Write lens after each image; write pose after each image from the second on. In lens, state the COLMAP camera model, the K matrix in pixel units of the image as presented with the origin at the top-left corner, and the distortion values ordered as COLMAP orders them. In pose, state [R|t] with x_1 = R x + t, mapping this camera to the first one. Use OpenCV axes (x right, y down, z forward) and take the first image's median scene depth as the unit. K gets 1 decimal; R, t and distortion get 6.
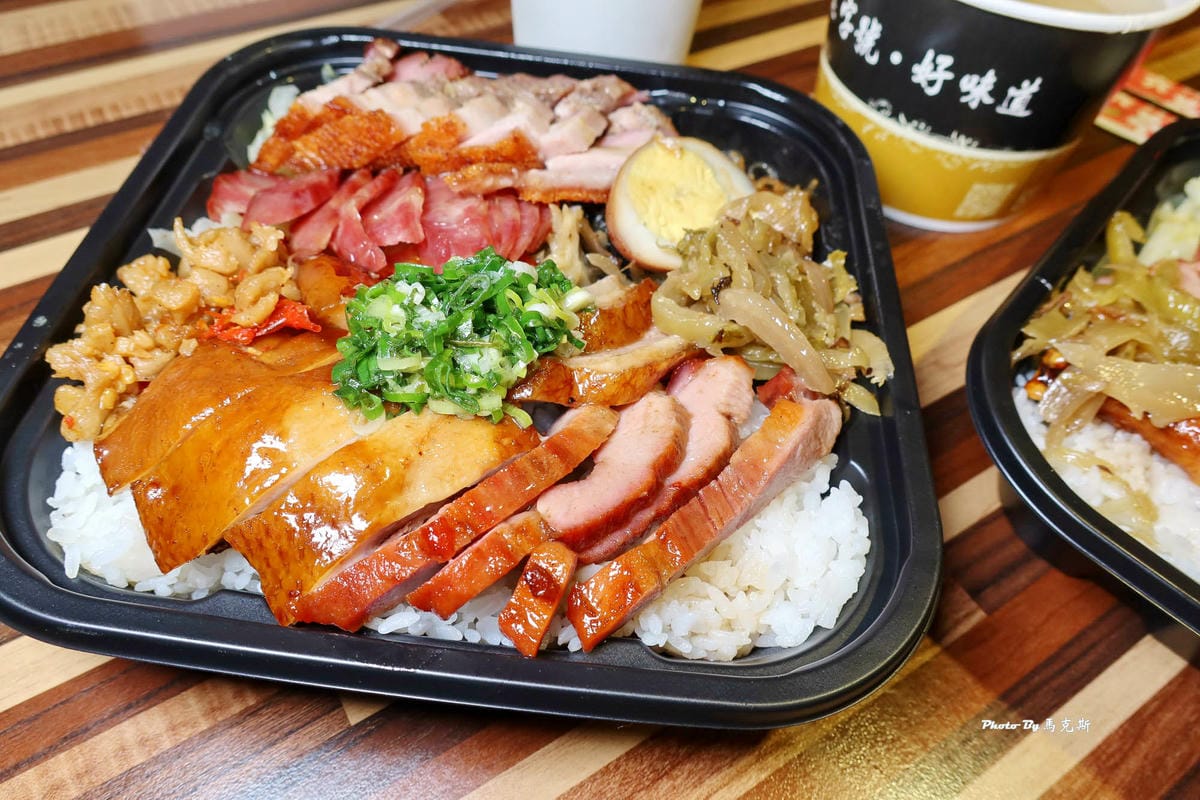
lens RADIAL K [[814.6, 0, 598.8], [0, 814.6, 400.5], [0, 0, 1]] dist [-0.006381, -0.001750]
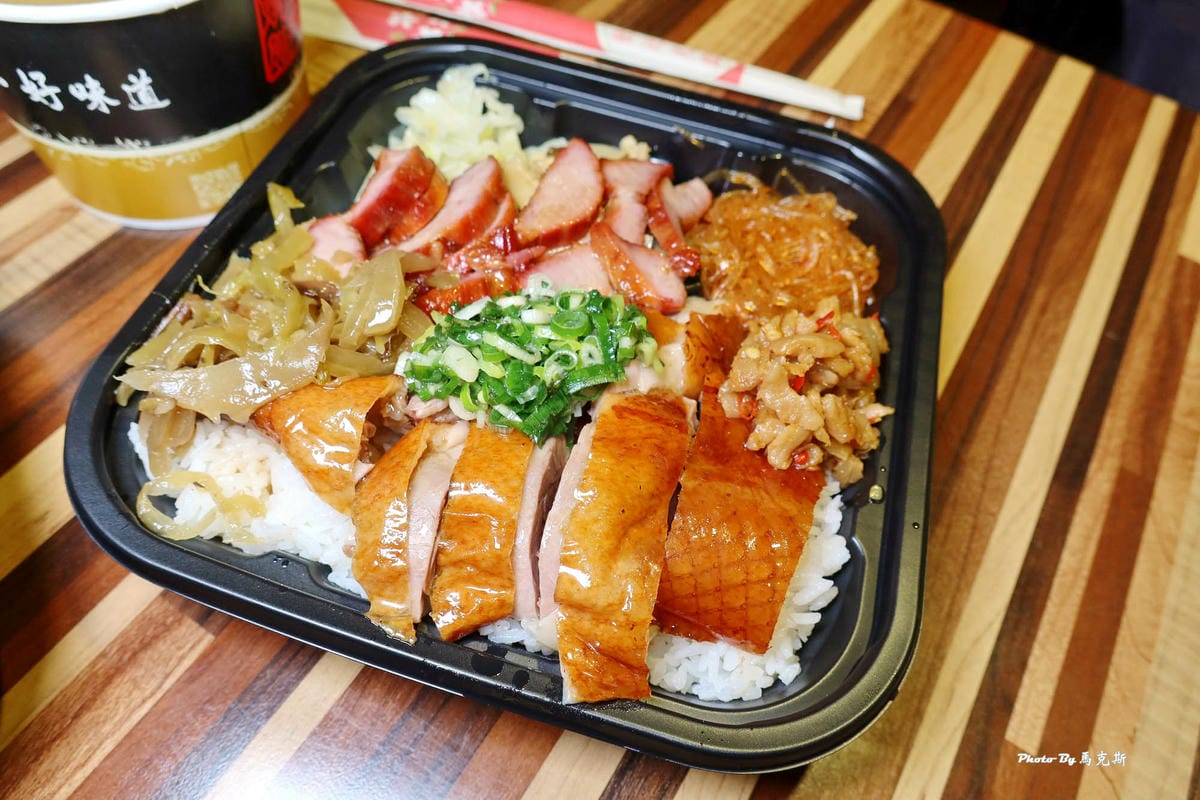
lens RADIAL K [[808.1, 0, 600.6], [0, 808.1, 404.0], [0, 0, 1]] dist [-0.011692, -0.003422]
pose [[0.903126, -0.359745, 0.234407, 0.701946], [0.336627, 0.932118, 0.133560, 0.022044], [-0.266542, -0.041714, 0.962920, -0.059865]]
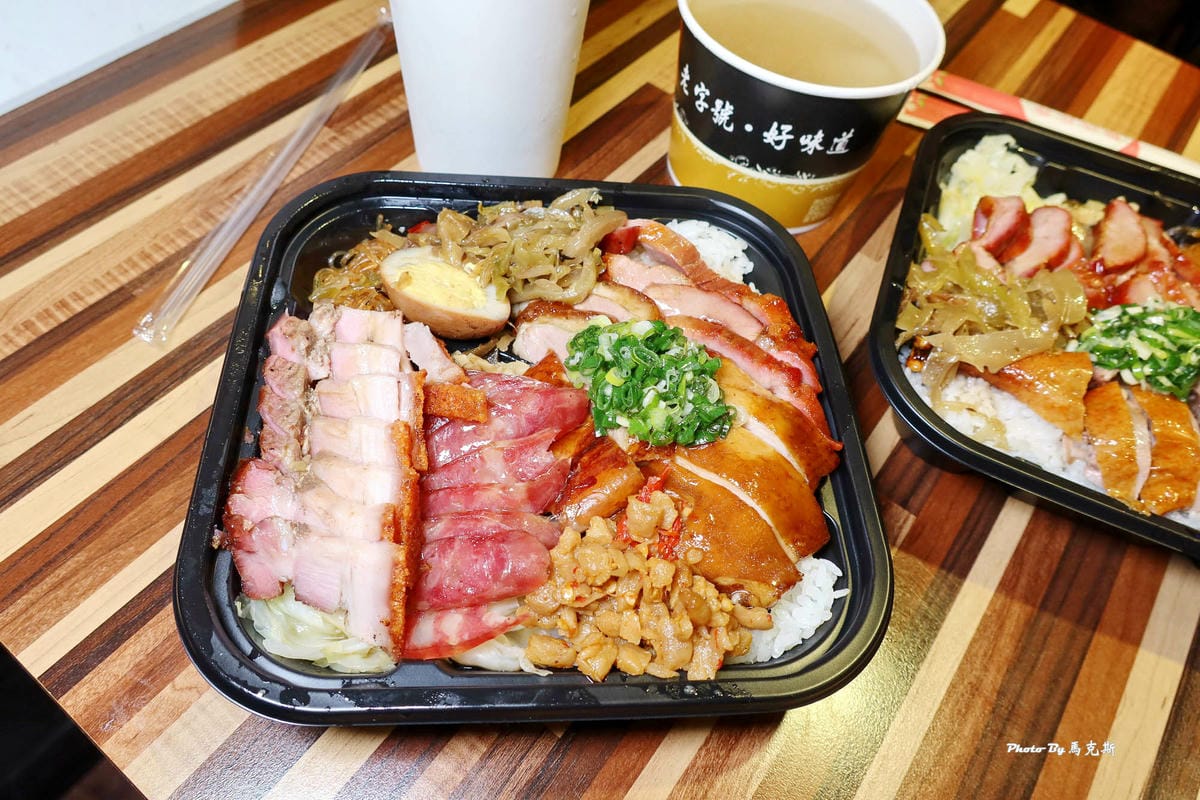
lens RADIAL K [[814.6, 0, 598.8], [0, 814.6, 400.5], [0, 0, 1]] dist [-0.006381, -0.001750]
pose [[0.936527, -0.274468, 0.218138, -0.300910], [0.255816, 0.960429, 0.110153, -0.228392], [-0.239740, -0.047358, 0.969681, -0.266982]]
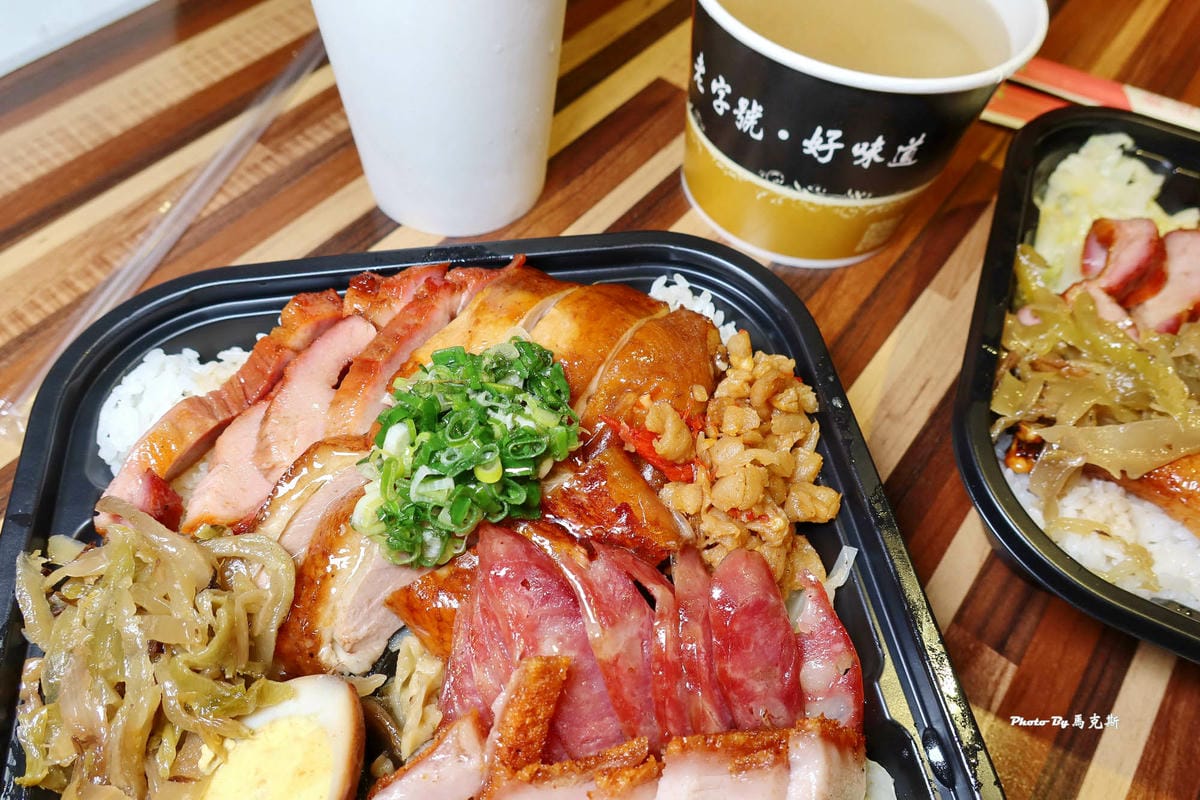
lens RADIAL K [[808.1, 0, 600.6], [0, 808.1, 404.0], [0, 0, 1]] dist [-0.011692, -0.003422]
pose [[0.942476, -0.286935, 0.171486, -0.120126], [0.270815, 0.956155, 0.111480, -0.309362], [-0.195955, -0.058627, 0.978859, 0.067868]]
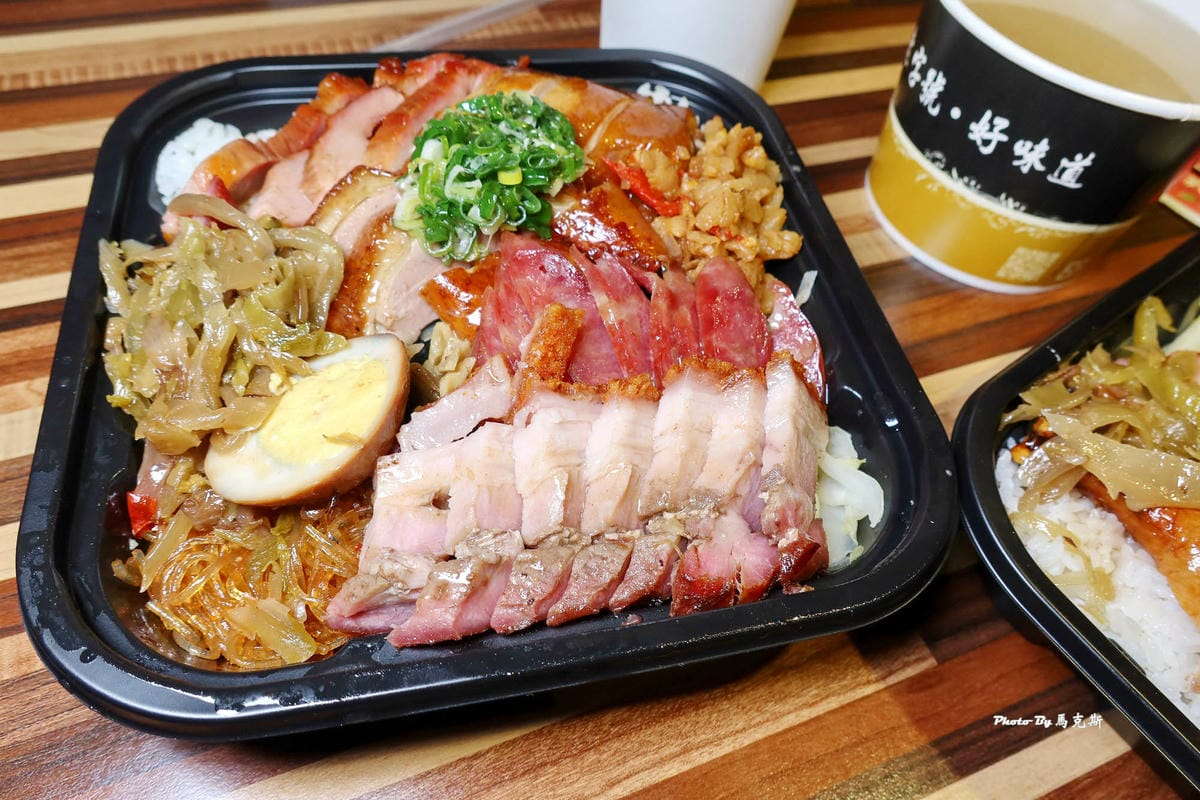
lens RADIAL K [[814.6, 0, 598.8], [0, 814.6, 400.5], [0, 0, 1]] dist [-0.006381, -0.001750]
pose [[0.982803, 0.168484, -0.075569, 0.071527], [-0.168657, 0.985666, 0.004136, 0.004879], [0.075183, 0.008680, 0.997132, -0.050273]]
